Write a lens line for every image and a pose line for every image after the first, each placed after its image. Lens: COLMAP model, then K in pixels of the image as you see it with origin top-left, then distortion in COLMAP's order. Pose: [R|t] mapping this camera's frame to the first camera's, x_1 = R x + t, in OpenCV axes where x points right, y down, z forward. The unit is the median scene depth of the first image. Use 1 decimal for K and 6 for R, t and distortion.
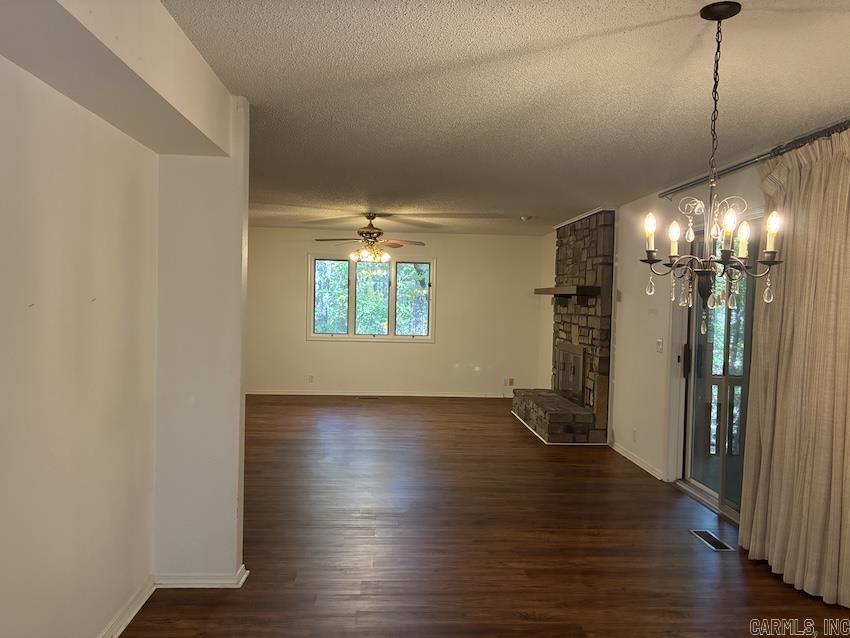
lens RADIAL K [[642.6, 0, 425.0], [0, 642.6, 319.0], [0, 0, 1]] dist [0.089077, 0.000549]
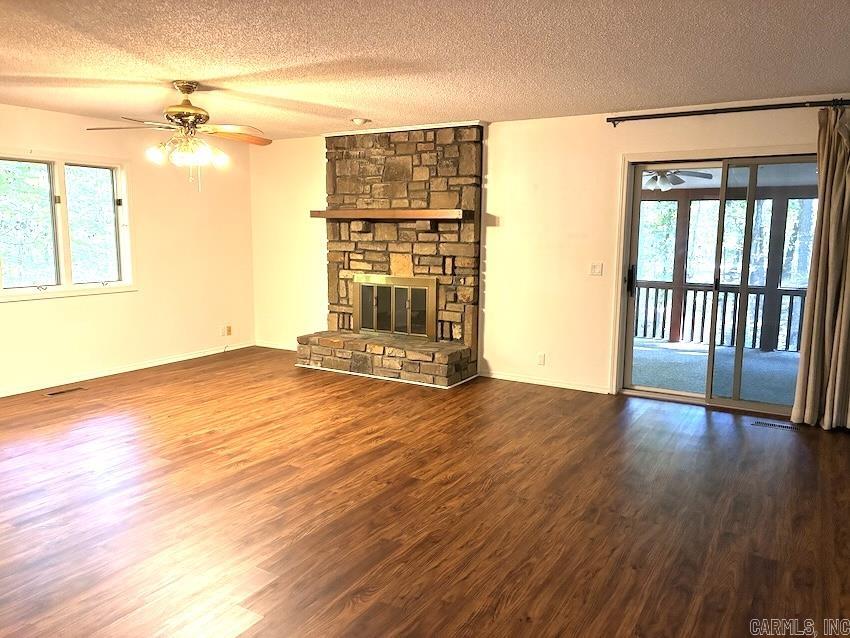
lens RADIAL K [[642.6, 0, 425.0], [0, 642.6, 319.0], [0, 0, 1]] dist [0.089077, 0.000549]
pose [[0.572262, -0.137860, 0.808400, -0.505948], [0.032901, 0.988834, 0.145341, -0.031291], [-0.819410, -0.056576, 0.570408, 0.499277]]
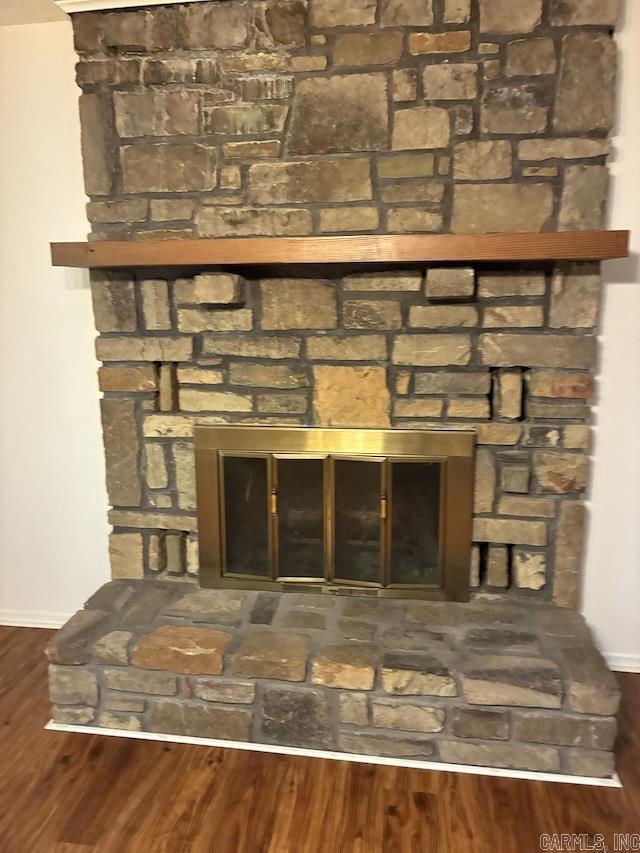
lens RADIAL K [[656.0, 0, 317.4], [0, 656.0, 418.0], [0, 0, 1]] dist [0.016973, 0.006052]
pose [[0.218089, -0.217573, 0.951367, -0.082633], [0.045529, 0.976039, 0.212779, -0.036412], [-0.974866, -0.003090, 0.222770, 1.012258]]
